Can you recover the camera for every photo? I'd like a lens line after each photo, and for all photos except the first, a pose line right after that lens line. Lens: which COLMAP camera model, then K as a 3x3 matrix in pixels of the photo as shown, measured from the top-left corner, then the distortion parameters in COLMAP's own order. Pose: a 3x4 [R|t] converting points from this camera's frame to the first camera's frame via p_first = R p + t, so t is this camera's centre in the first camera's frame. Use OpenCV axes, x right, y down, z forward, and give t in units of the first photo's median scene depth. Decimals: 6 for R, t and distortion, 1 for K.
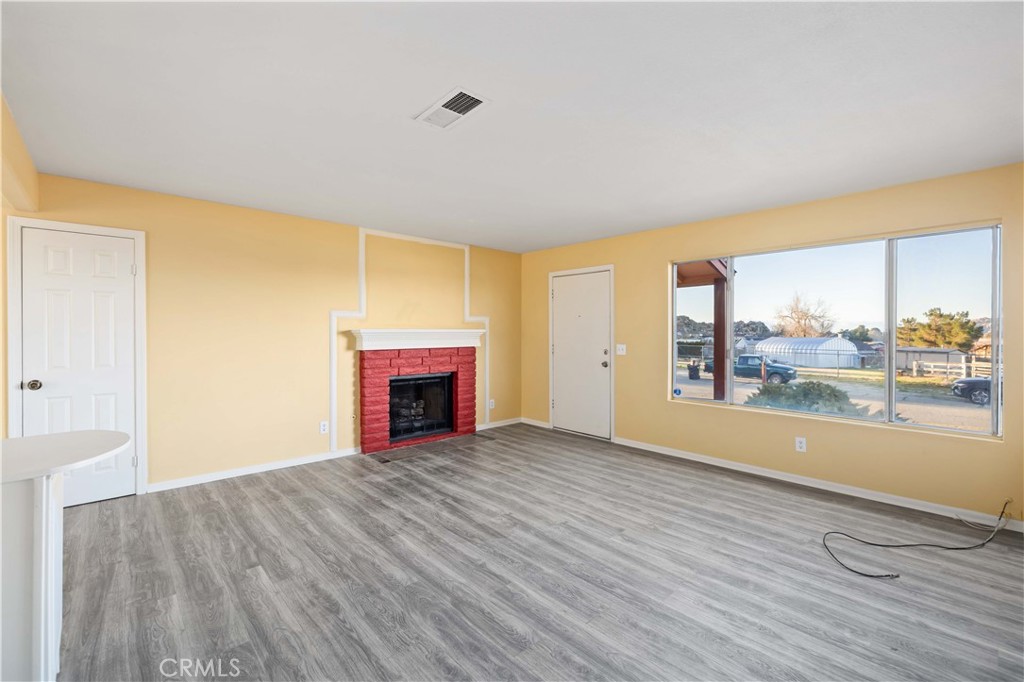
lens RADIAL K [[439.7, 0, 505.8], [0, 439.7, 335.2], [0, 0, 1]] dist [-0.000044, -0.000078]
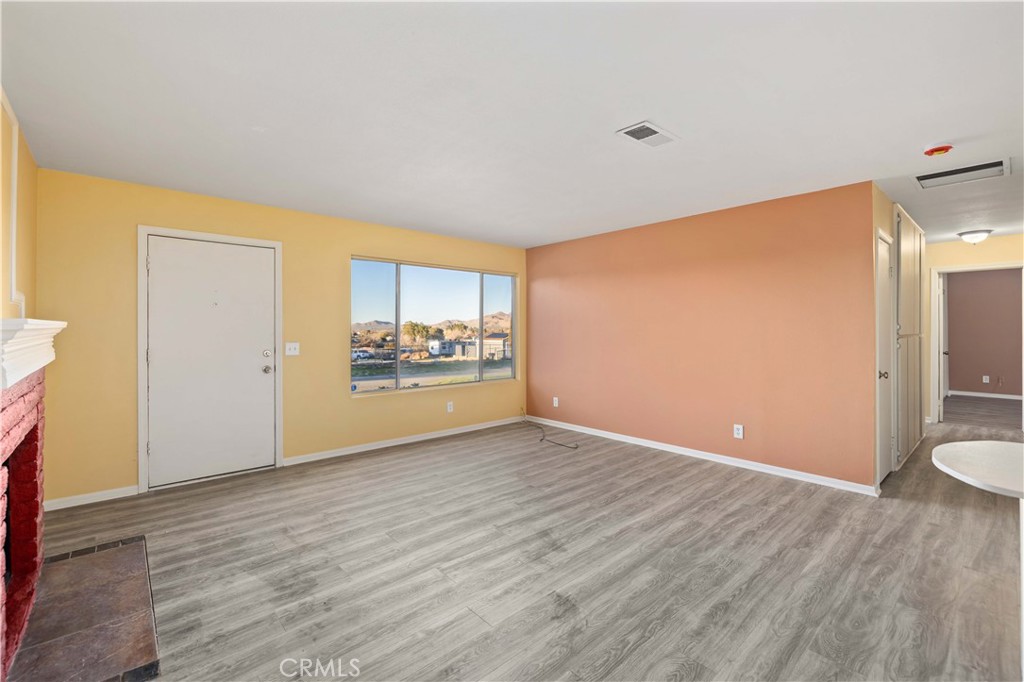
lens RADIAL K [[439.7, 0, 510.4], [0, 439.7, 327.2], [0, 0, 1]] dist [-0.000044, -0.000078]
pose [[0.006485, 0.001998, 0.999977, -0.911577], [0.006002, 0.999980, -0.002037, -0.006465], [-0.999961, 0.006015, 0.006473, 0.964600]]
